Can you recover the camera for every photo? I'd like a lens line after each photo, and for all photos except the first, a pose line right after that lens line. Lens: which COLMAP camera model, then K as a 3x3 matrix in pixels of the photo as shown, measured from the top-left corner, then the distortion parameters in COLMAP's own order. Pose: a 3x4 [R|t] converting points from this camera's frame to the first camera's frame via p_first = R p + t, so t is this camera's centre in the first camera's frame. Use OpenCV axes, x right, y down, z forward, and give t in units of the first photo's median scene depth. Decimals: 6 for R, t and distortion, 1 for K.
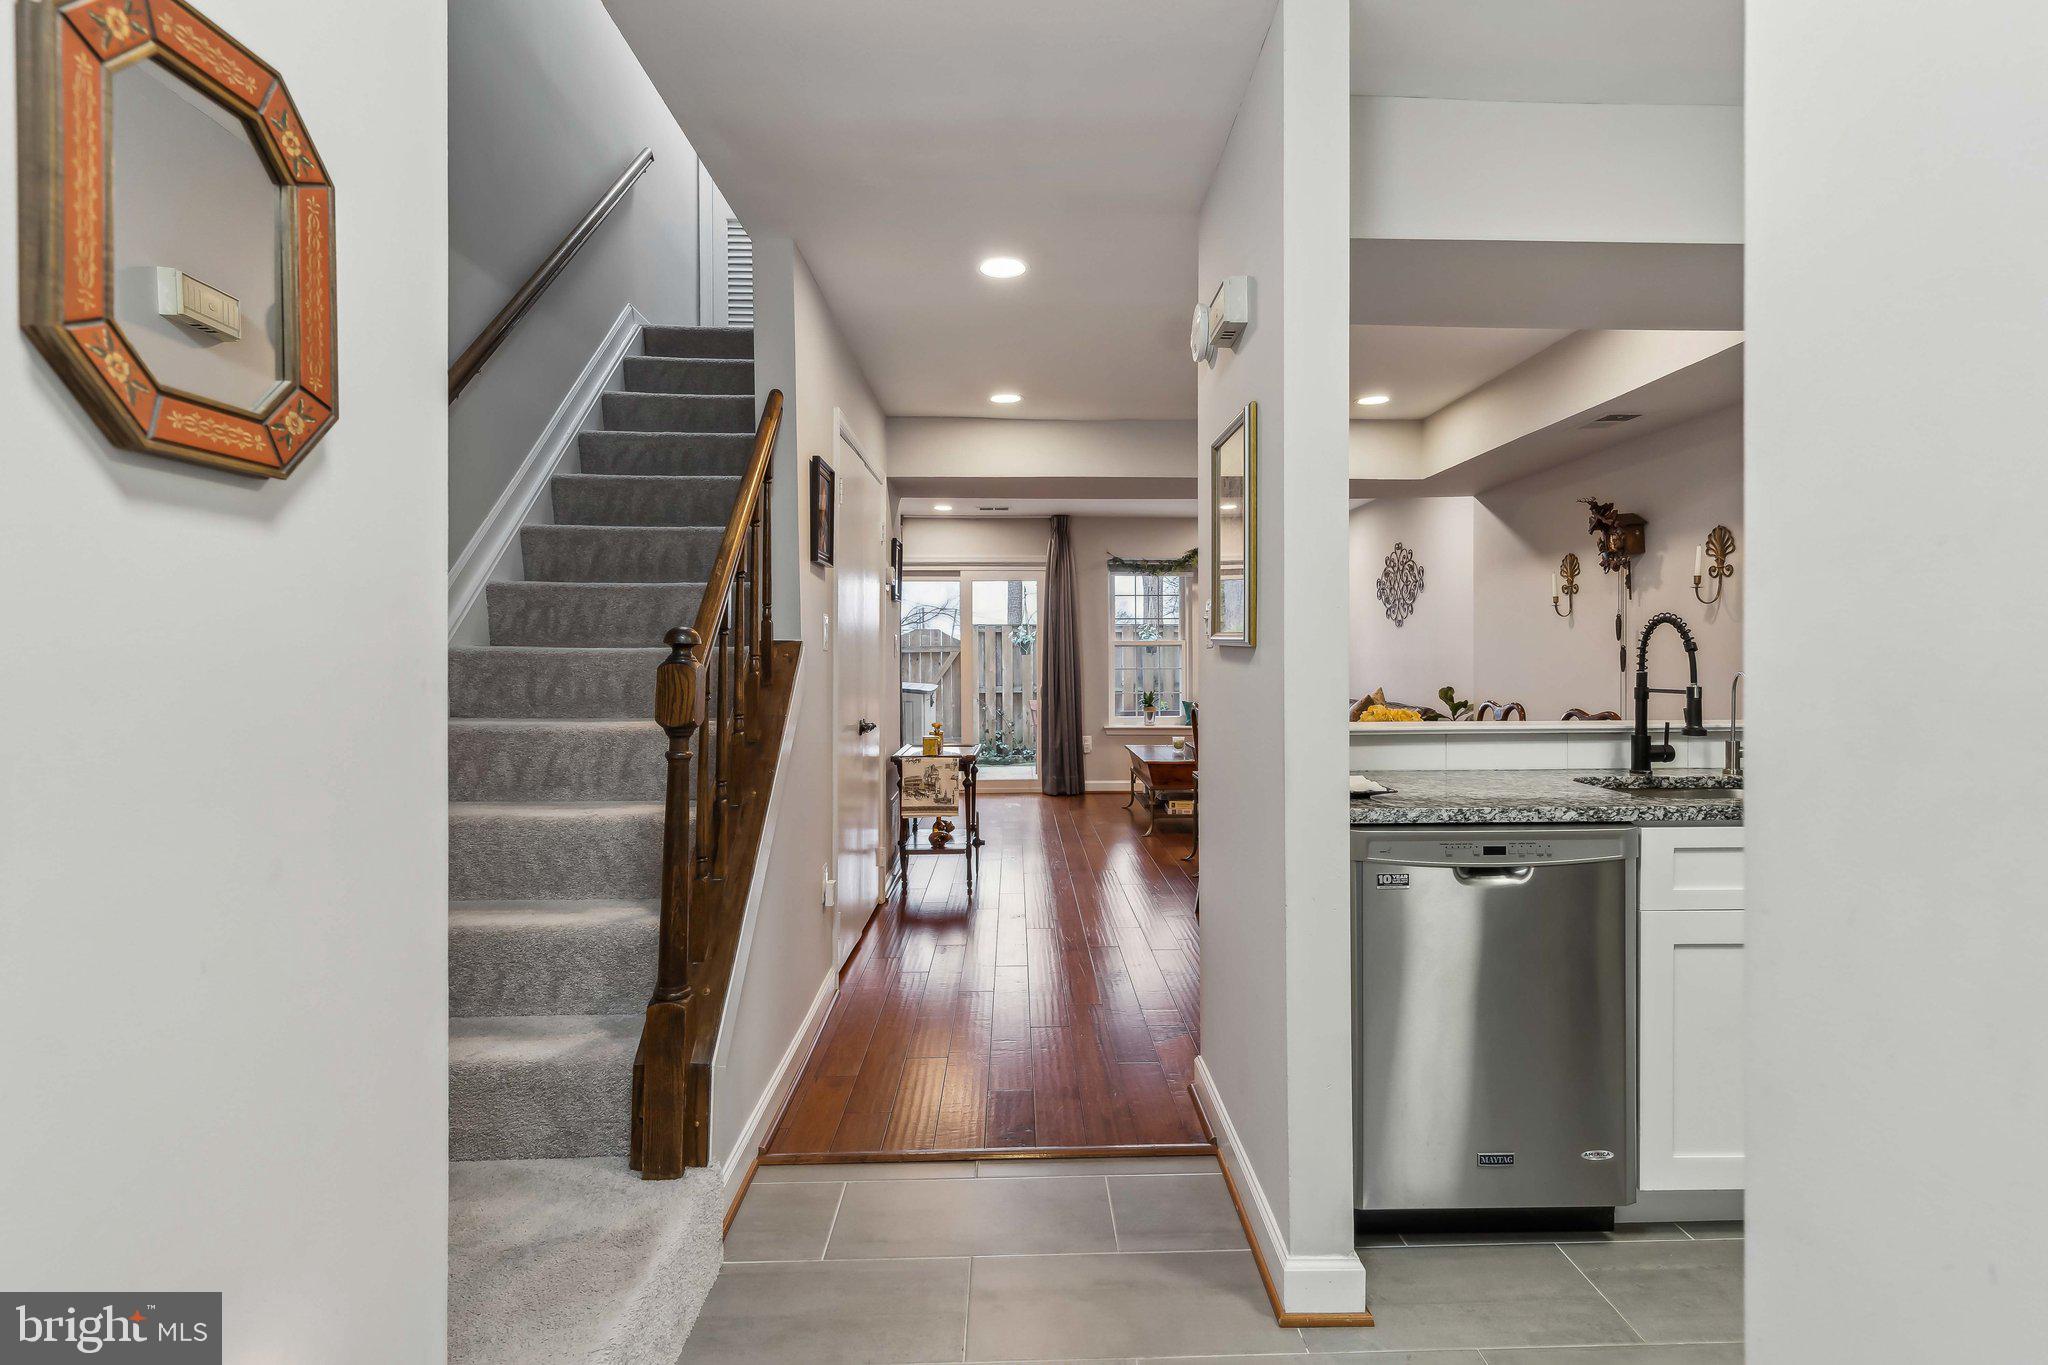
lens RADIAL K [[1001.2, 0, 1047.6], [0, 1001.2, 661.4], [0, 0, 1]] dist [0.002333, 0.000393]
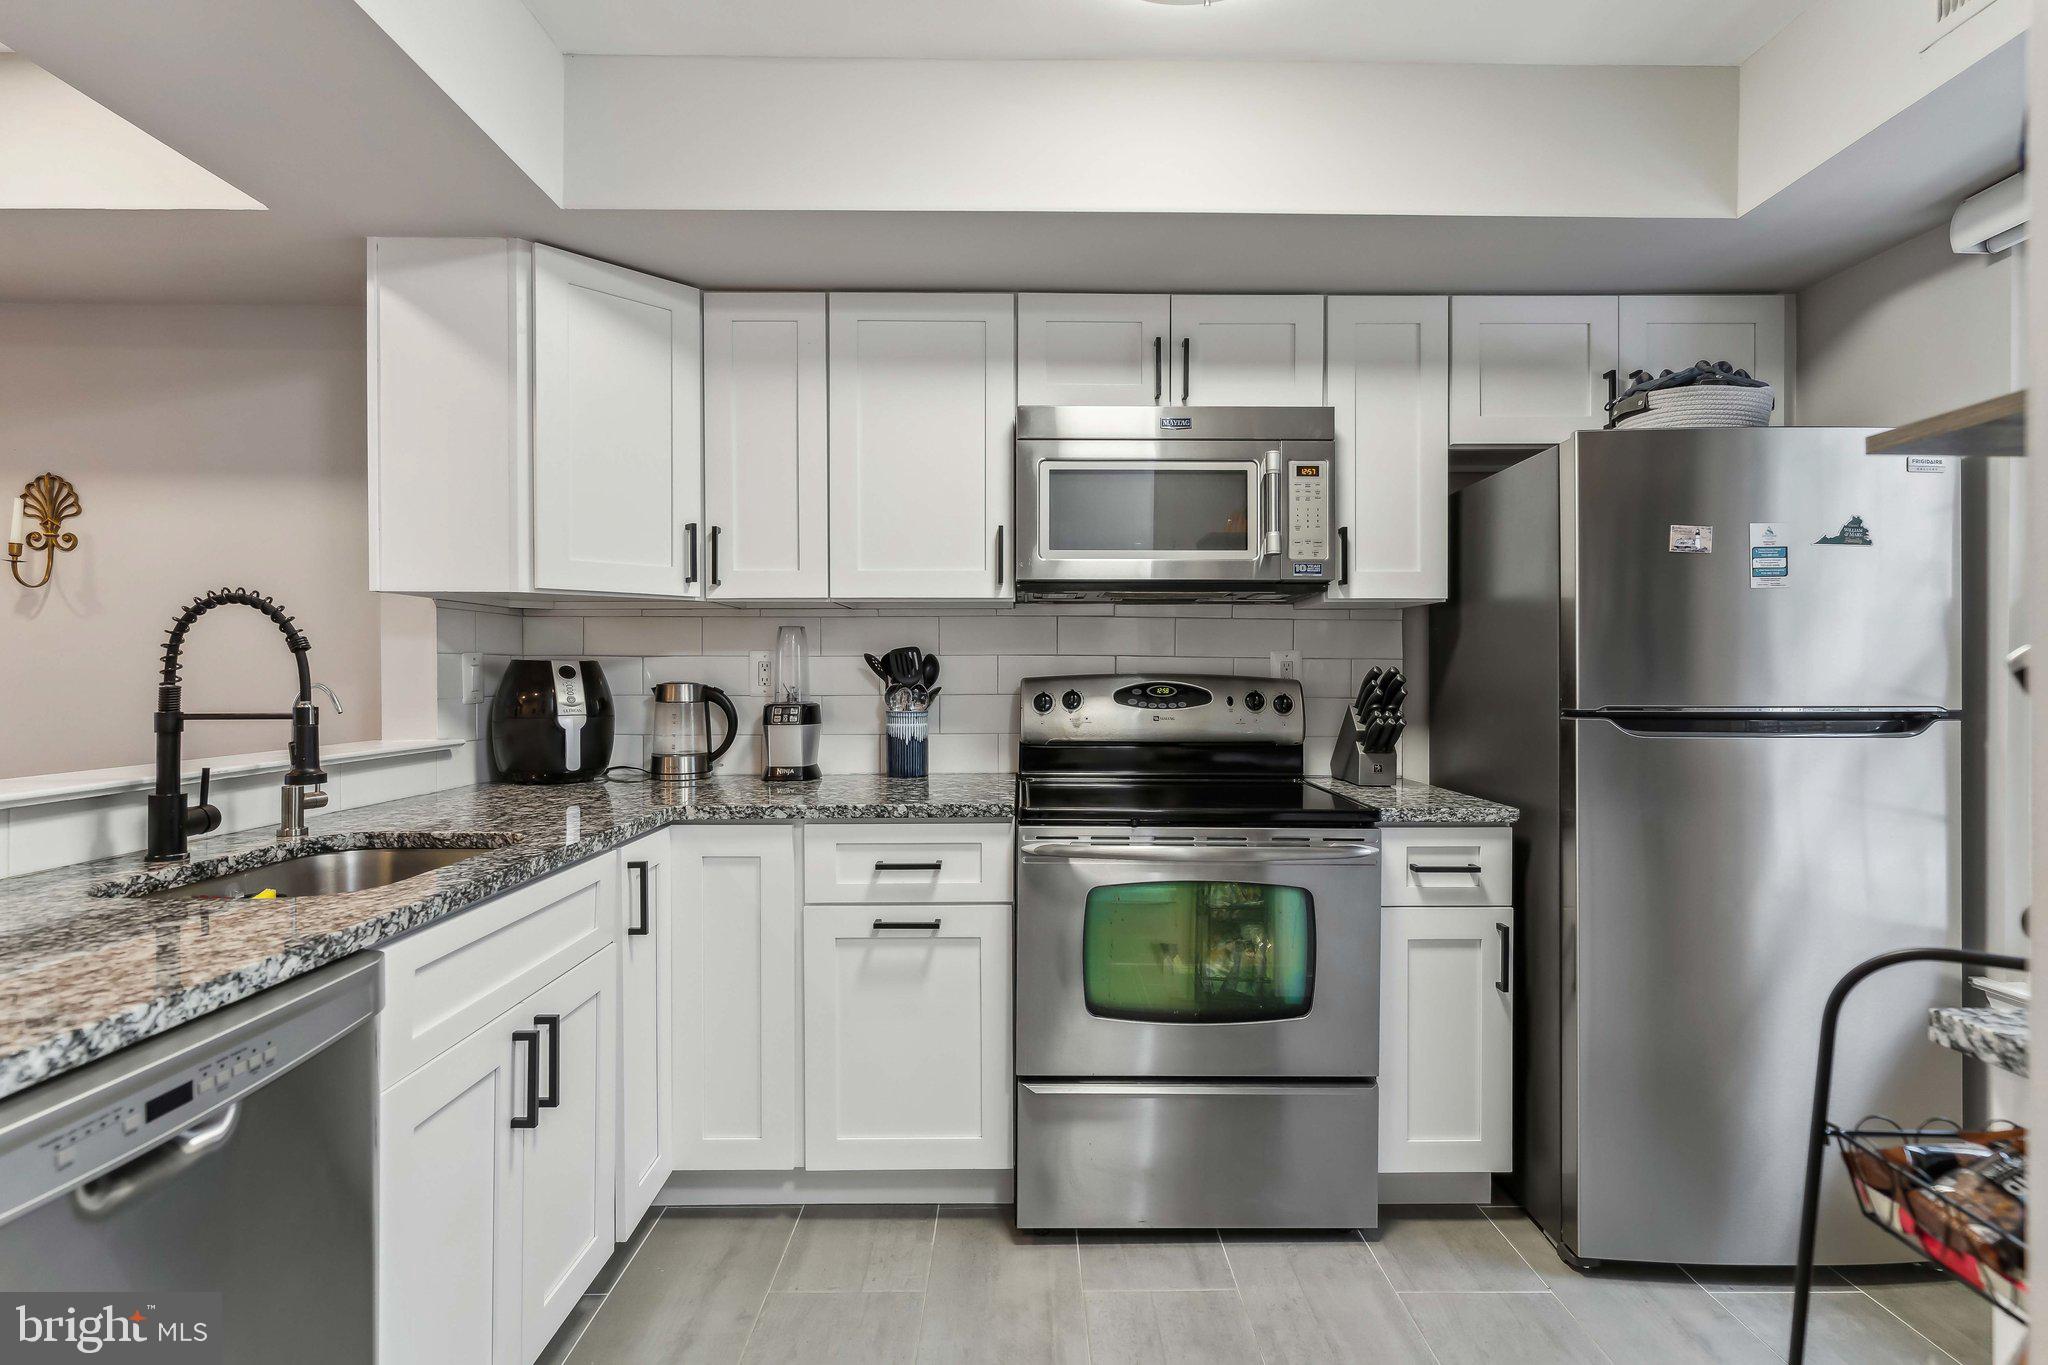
lens RADIAL K [[989.4, 0, 1033.9], [0, 989.4, 673.4], [0, 0, 1]] dist [0.004192, 0.000077]
pose [[0.023268, 0.003121, 0.999724, 0.015544], [0.005518, 0.999979, -0.003250, 0.005186], [-0.999714, 0.005592, 0.023250, 0.320304]]
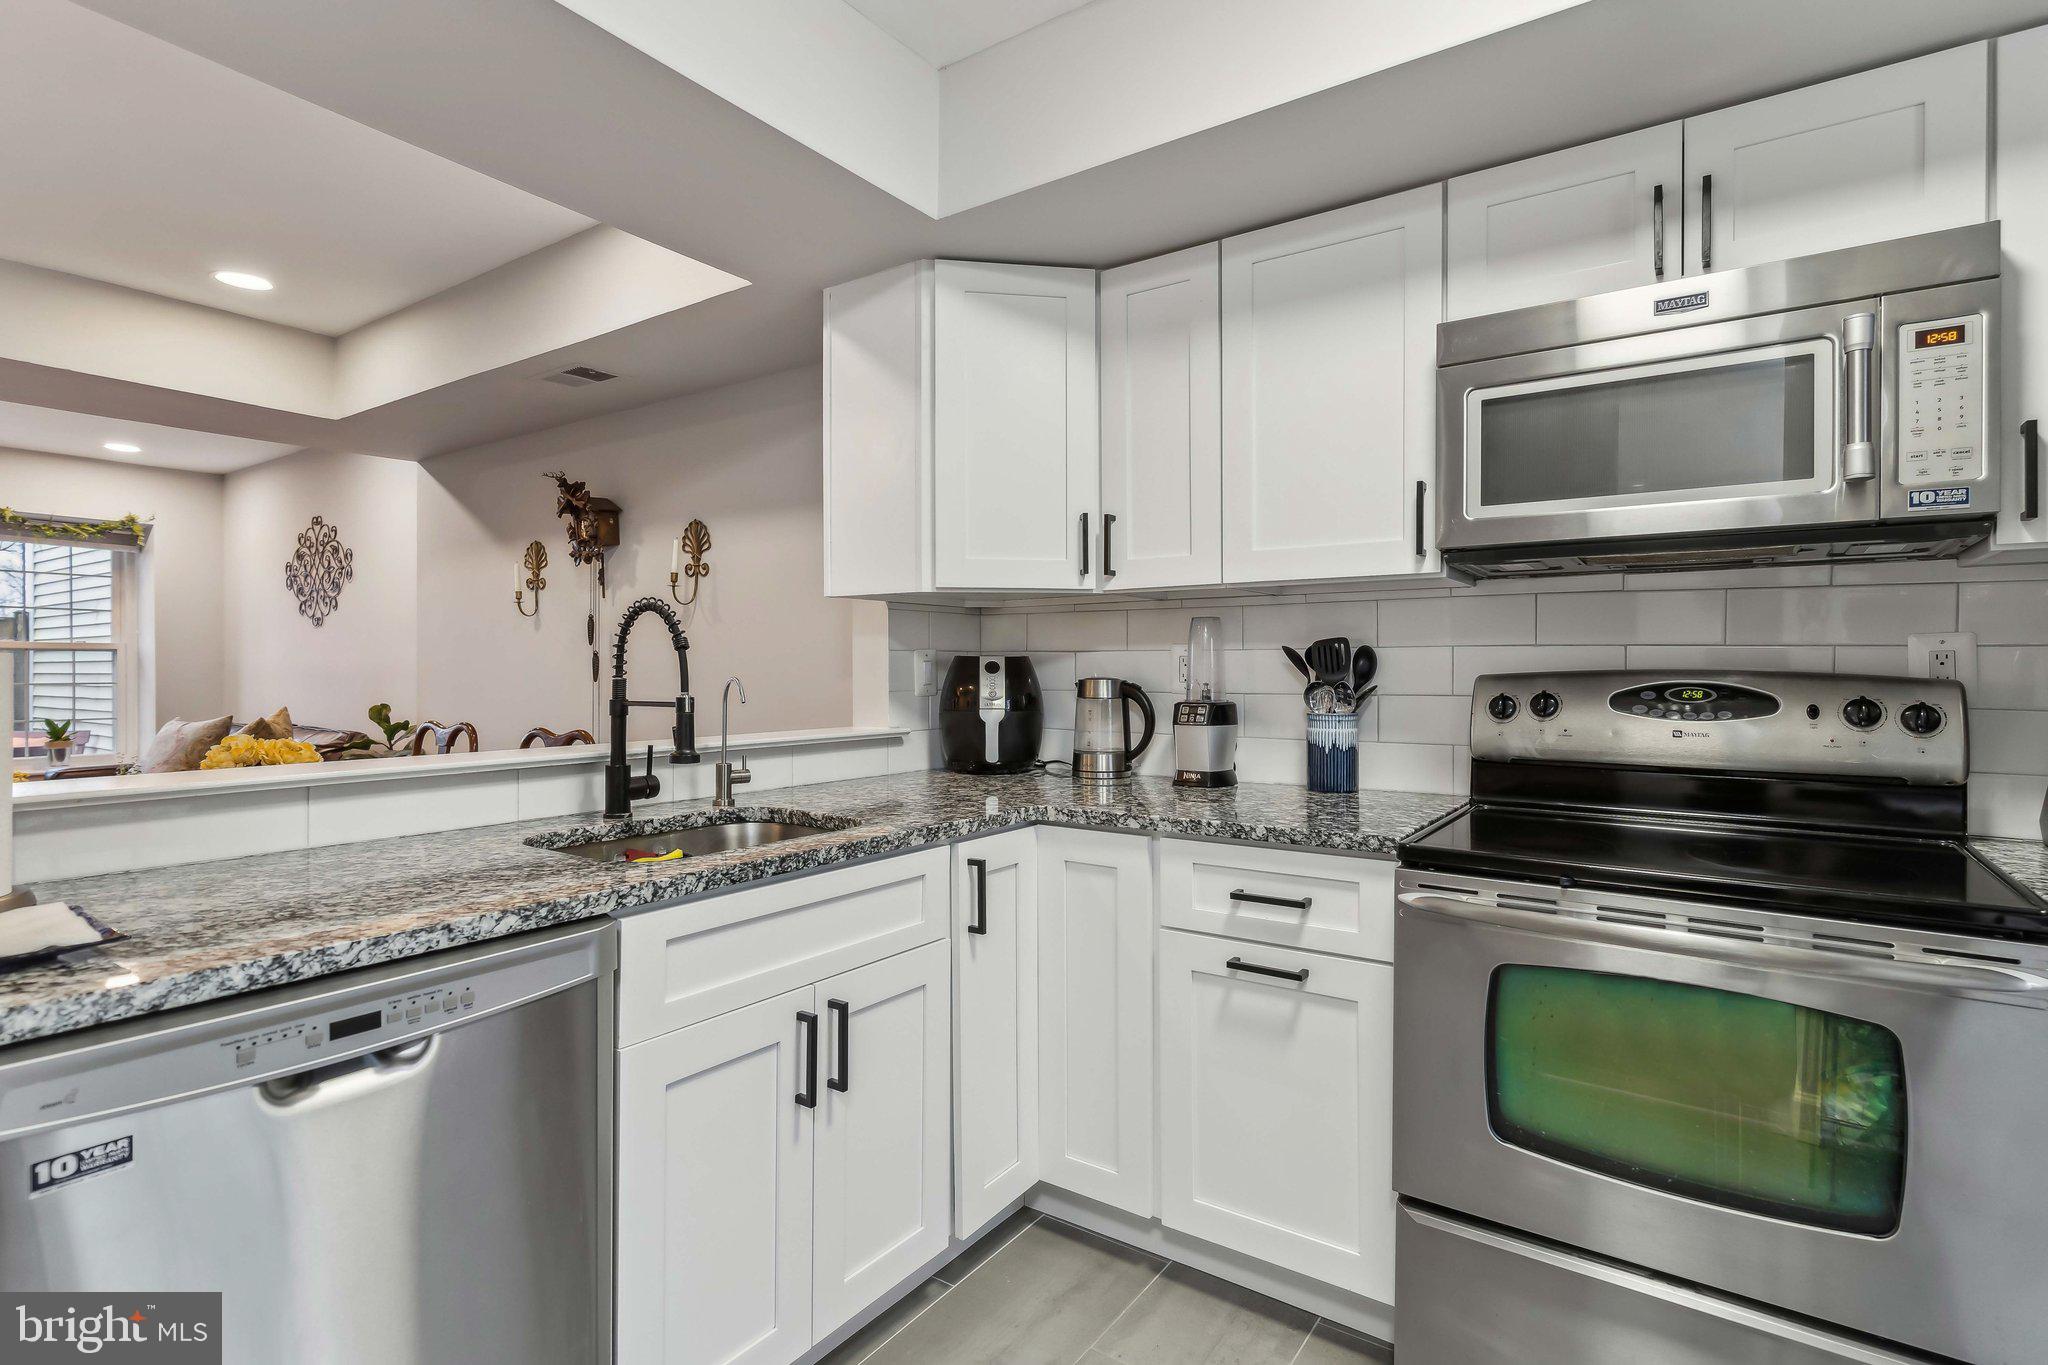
lens RADIAL K [[999.1, 0, 1030.0], [0, 999.1, 668.4], [0, 0, 1]] dist [0.000947, 0.000361]
pose [[0.596934, 0.004031, 0.802280, 0.124702], [0.001478, 0.999980, -0.006124, 0.005510], [-0.802289, 0.004841, 0.596916, 0.216123]]
